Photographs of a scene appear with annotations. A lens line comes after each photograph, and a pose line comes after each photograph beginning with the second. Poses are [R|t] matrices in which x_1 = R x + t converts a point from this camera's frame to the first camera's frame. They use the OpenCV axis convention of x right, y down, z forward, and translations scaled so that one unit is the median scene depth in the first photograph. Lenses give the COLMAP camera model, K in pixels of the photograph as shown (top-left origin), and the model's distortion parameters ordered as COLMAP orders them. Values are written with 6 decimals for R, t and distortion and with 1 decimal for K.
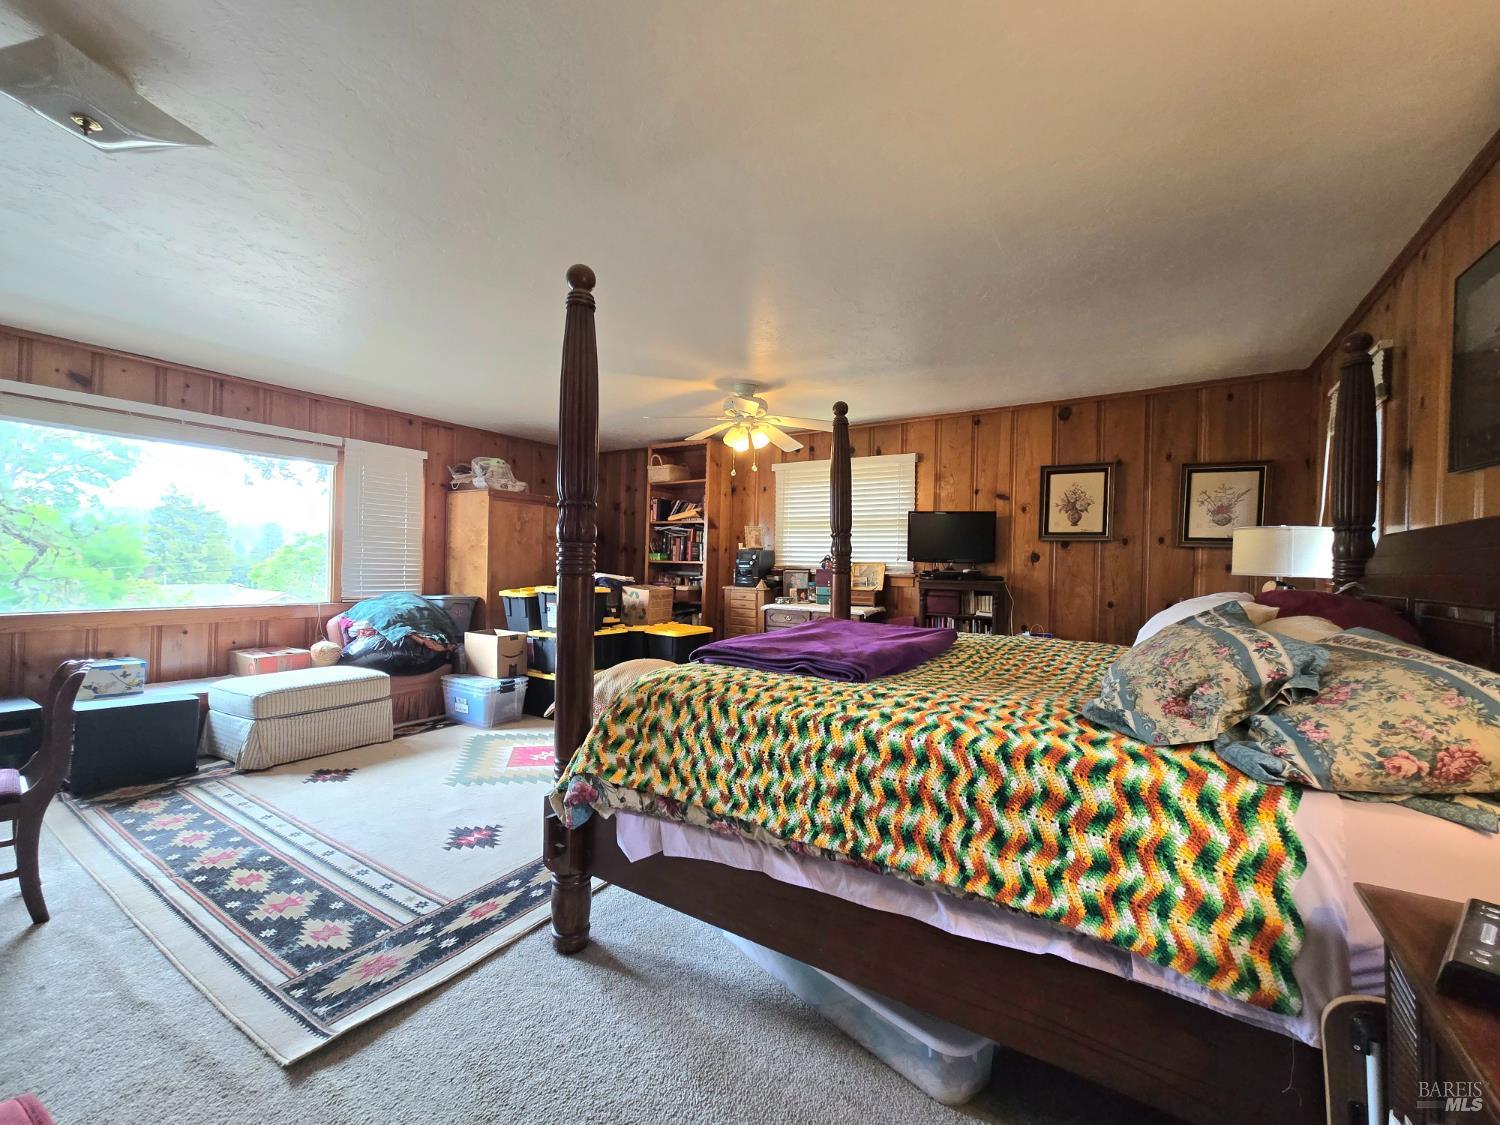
lens RADIAL K [[615.0, 0, 749.3], [0, 615.0, 567.4], [0, 0, 1]] dist [-0.000297, 0.000356]
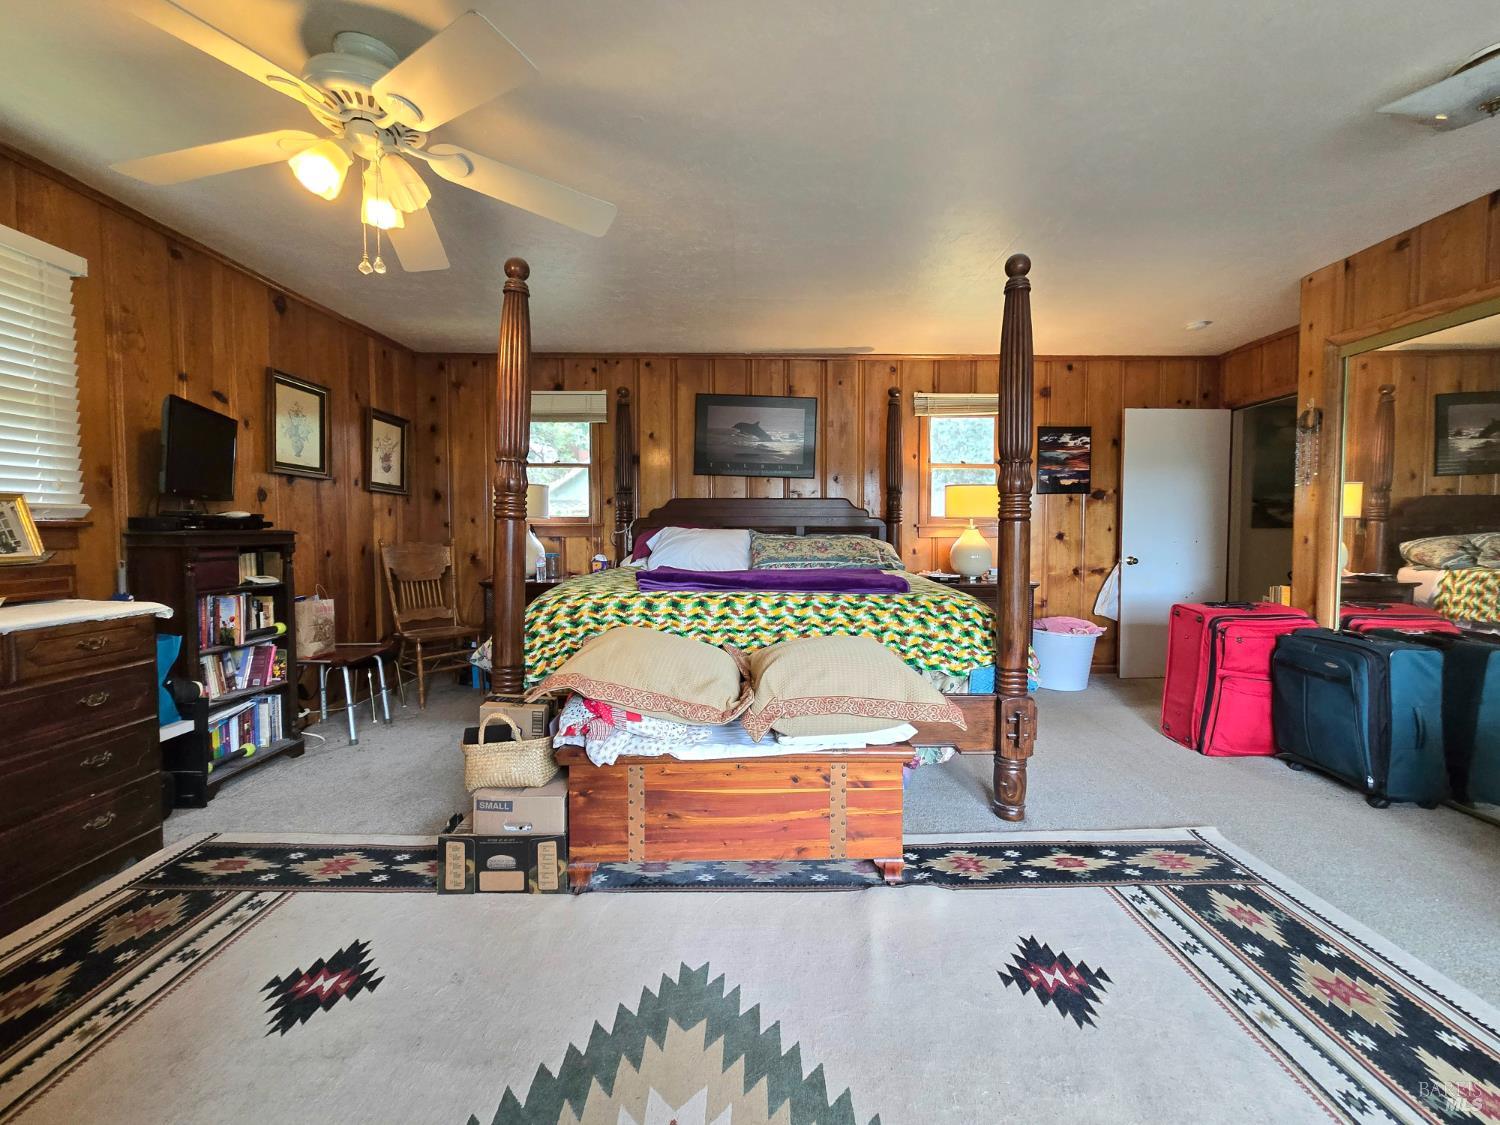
lens RADIAL K [[615.0, 0, 749.3], [0, 615.0, 567.4], [0, 0, 1]] dist [-0.000297, 0.000356]
pose [[-0.533481, -0.069788, 0.842928, -0.911413], [-0.014716, 0.997205, 0.073247, 0.016341], [-0.845684, 0.026671, -0.533017, 1.859514]]
